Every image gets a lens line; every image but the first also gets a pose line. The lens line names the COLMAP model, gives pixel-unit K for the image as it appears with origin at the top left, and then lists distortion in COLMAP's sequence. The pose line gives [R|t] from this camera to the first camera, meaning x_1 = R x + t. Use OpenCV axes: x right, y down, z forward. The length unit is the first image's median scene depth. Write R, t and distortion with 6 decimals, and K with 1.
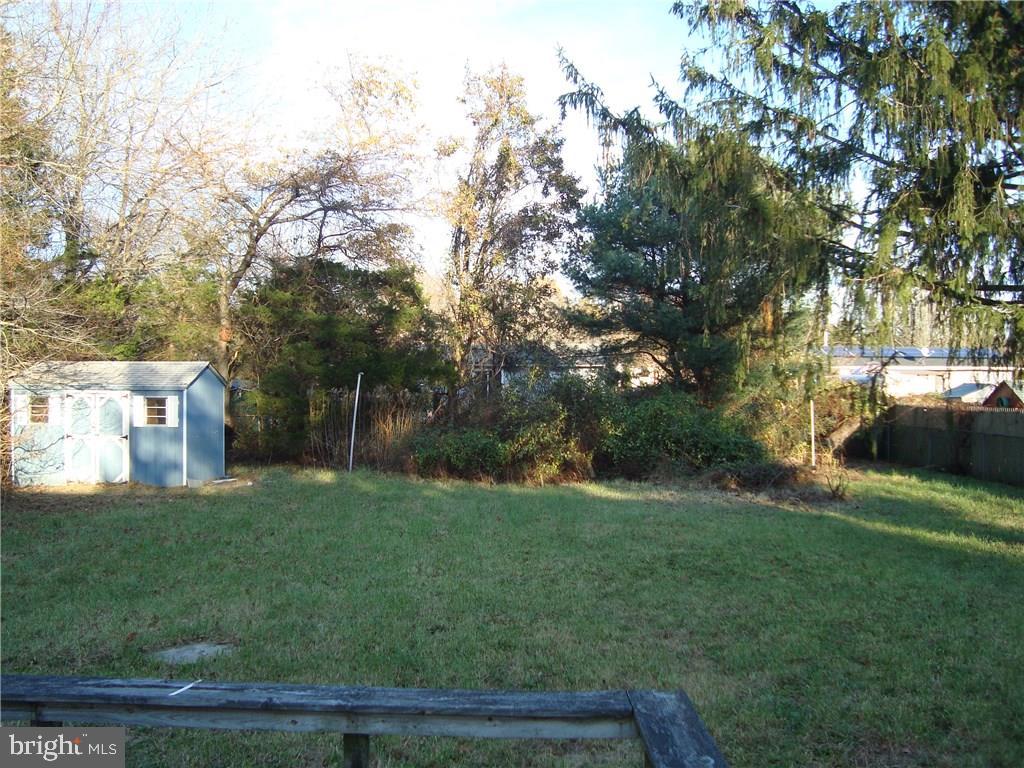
lens RADIAL K [[994.4, 0, 510.5], [0, 994.4, 383.7], [0, 0, 1]] dist [-0.146429, 0.000000]
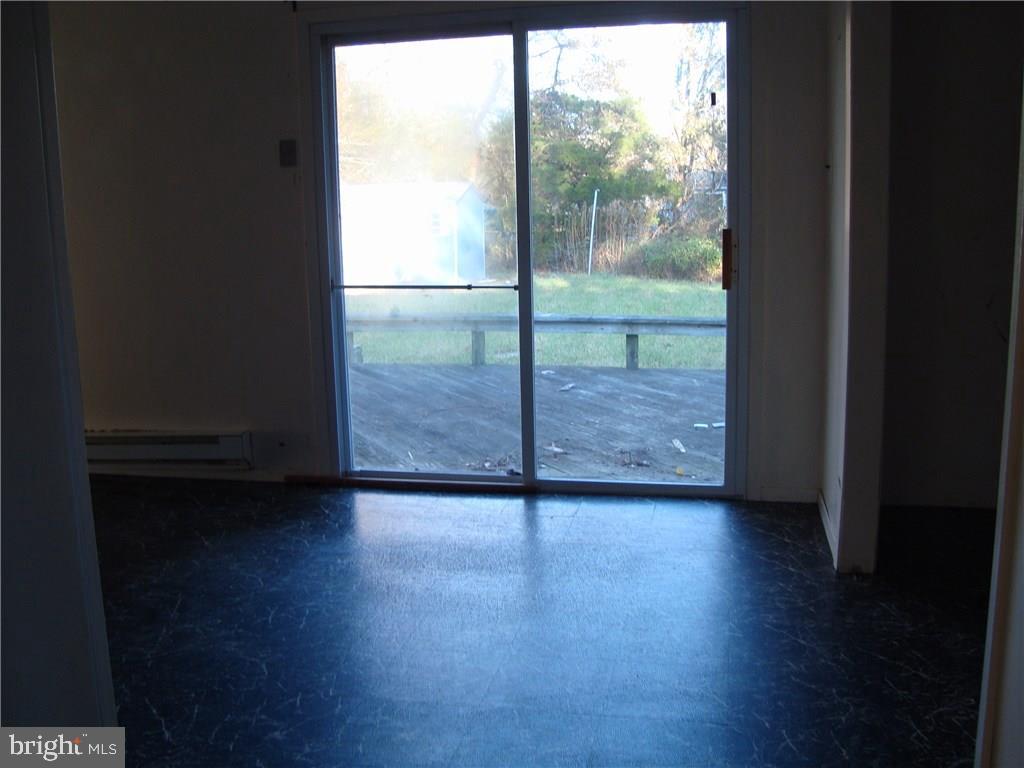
lens RADIAL K [[994.4, 0, 514.8], [0, 994.4, 382.3], [0, 0, 1]] dist [-0.146429, 0.000000]
pose [[0.976206, 0.012749, -0.216469, 0.007831], [0.023799, 0.985941, 0.165391, 0.016165], [0.215535, -0.166608, 0.962178, -0.161653]]
